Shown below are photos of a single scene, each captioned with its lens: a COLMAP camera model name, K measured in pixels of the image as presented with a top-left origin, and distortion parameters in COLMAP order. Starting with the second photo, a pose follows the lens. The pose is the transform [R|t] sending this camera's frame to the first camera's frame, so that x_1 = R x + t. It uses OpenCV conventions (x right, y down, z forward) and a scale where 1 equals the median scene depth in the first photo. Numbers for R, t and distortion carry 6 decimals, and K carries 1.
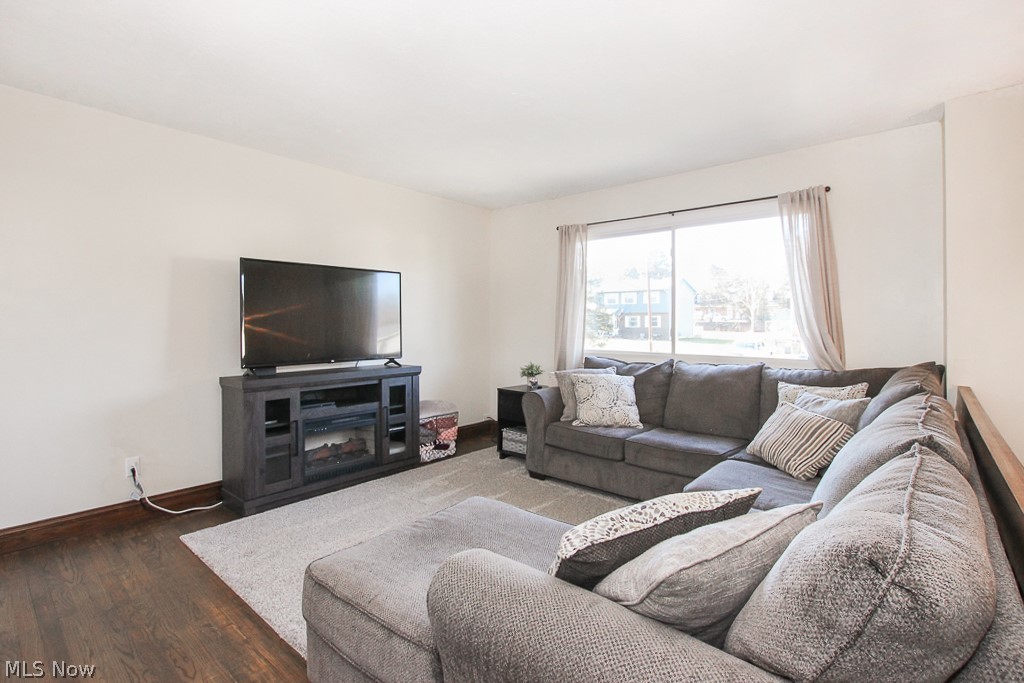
lens RADIAL K [[488.1, 0, 516.5], [0, 488.1, 316.4], [0, 0, 1]] dist [-0.001496, 0.000330]
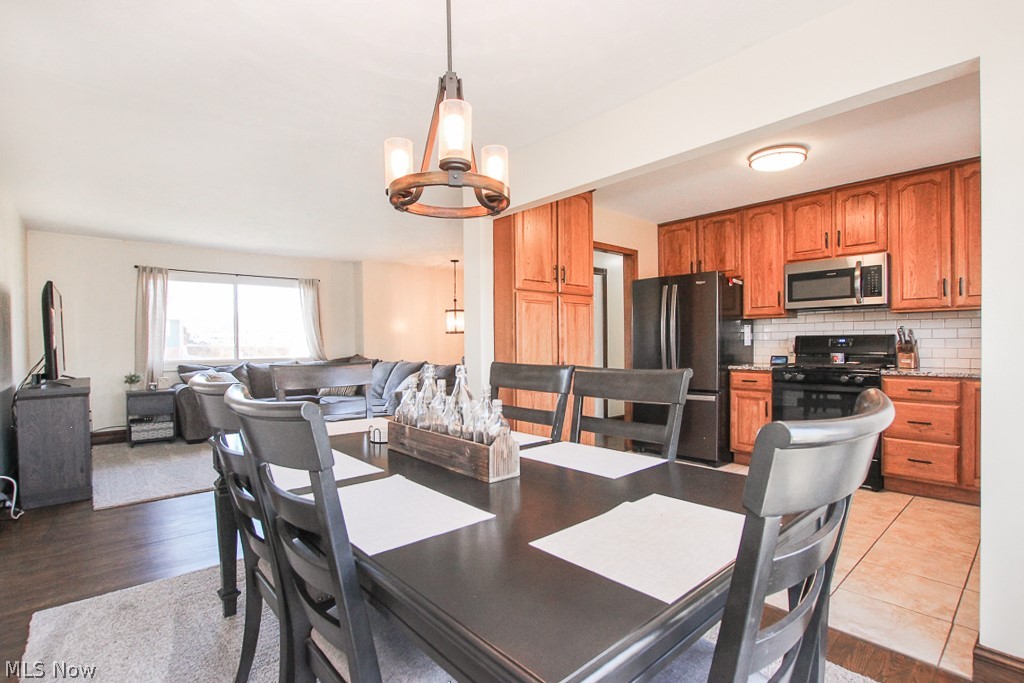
lens RADIAL K [[490.6, 0, 506.5], [0, 490.6, 344.8], [0, 0, 1]] dist [-0.002418, 0.000115]
pose [[0.157333, -0.010366, 0.987491, -1.216546], [-0.002311, 0.999938, 0.010865, 0.007678], [-0.987543, -0.003992, 0.157299, -0.172176]]
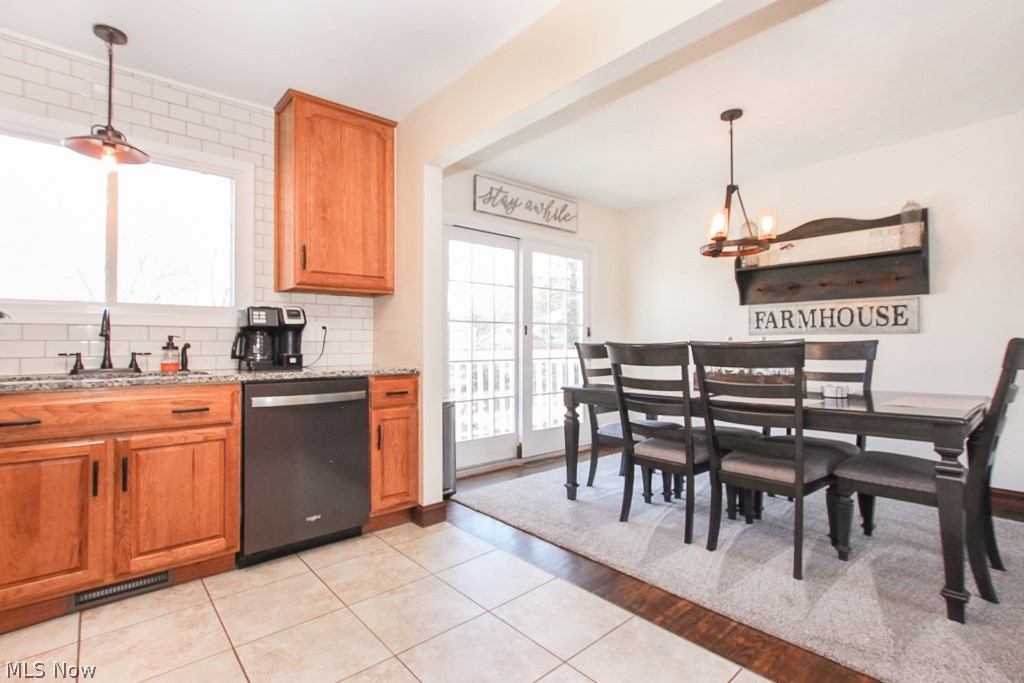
lens RADIAL K [[477.8, 0, 513.2], [0, 477.8, 337.3], [0, 0, 1]] dist [-0.012730, 0.000757]
pose [[-0.156142, -0.017993, -0.987571, -0.049458], [0.017103, 0.999635, -0.020917, 0.039974], [0.987586, -0.020157, -0.155778, -0.286929]]
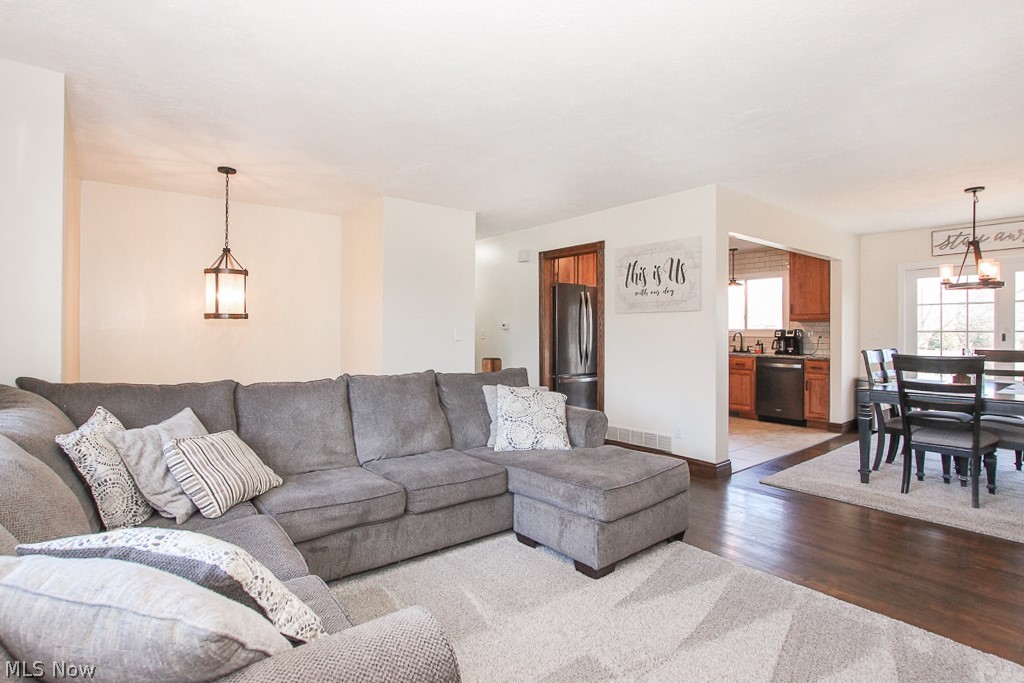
lens RADIAL K [[491.6, 0, 512.5], [0, 491.6, 333.4], [0, 0, 1]] dist [0.001747, 0.000431]
pose [[-0.979086, -0.007133, 0.203321, -0.064249], [-0.009432, 0.999902, -0.010342, 0.018640], [-0.203227, -0.012044, -0.979058, 1.151541]]
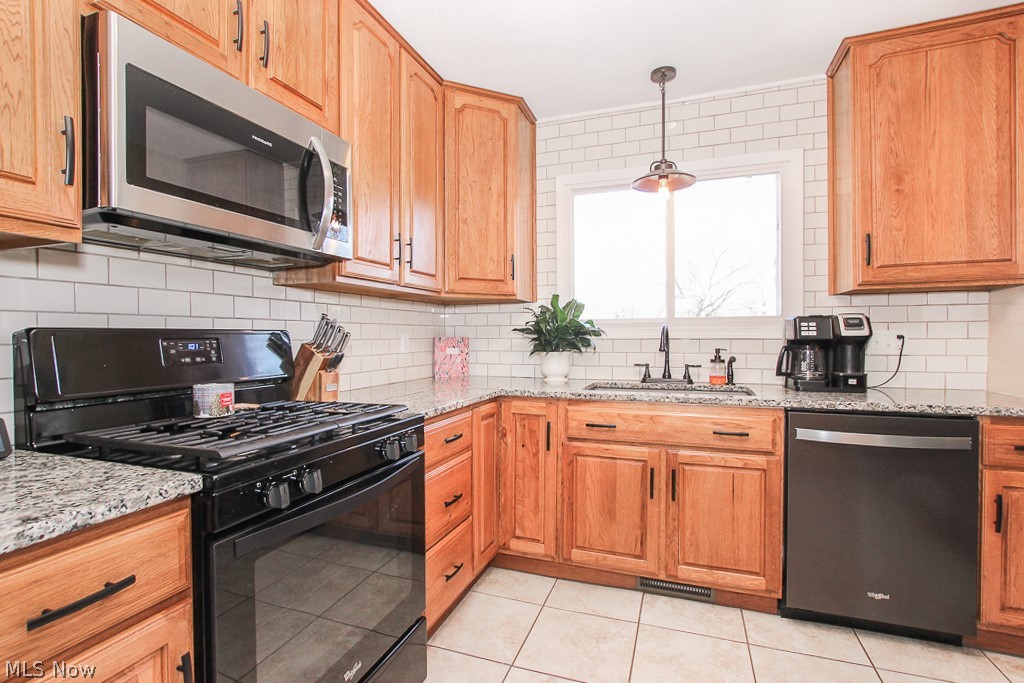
lens RADIAL K [[479.5, 0, 513.2], [0, 479.5, 339.9], [0, 0, 1]] dist [-0.010294, 0.000779]
pose [[-0.941528, 0.004393, -0.336906, -0.125354], [0.005631, 0.999981, -0.002698, 0.006231], [0.336888, -0.004437, -0.941534, -0.322458]]
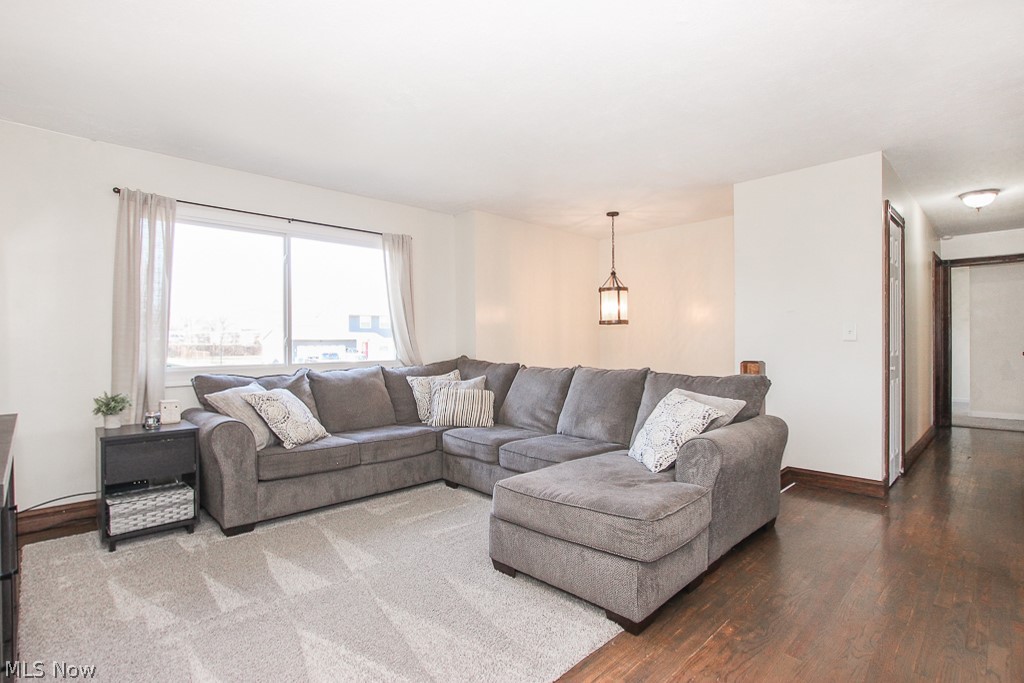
lens RADIAL K [[492.4, 0, 512.0], [0, 492.4, 341.5], [0, 0, 1]] dist [-0.002941, -0.000227]
pose [[0.094683, -0.004493, 0.995497, -0.640324], [-0.003759, 0.999981, 0.004871, 0.025465], [-0.995500, -0.004203, 0.094664, 0.474921]]
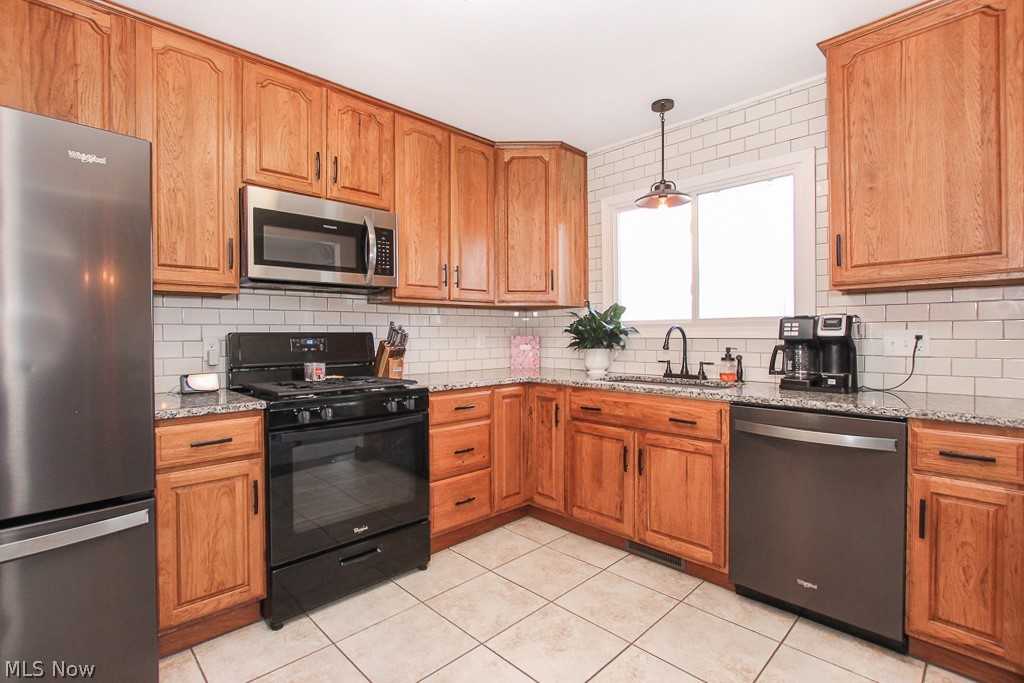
lens RADIAL K [[477.8, 0, 513.2], [0, 477.8, 337.3], [0, 0, 1]] dist [-0.012730, 0.000757]
pose [[-0.994440, 0.001656, 0.105294, -0.359490], [0.001181, 0.999989, -0.004577, 0.005737], [-0.105300, -0.004427, -0.994431, -0.131560]]
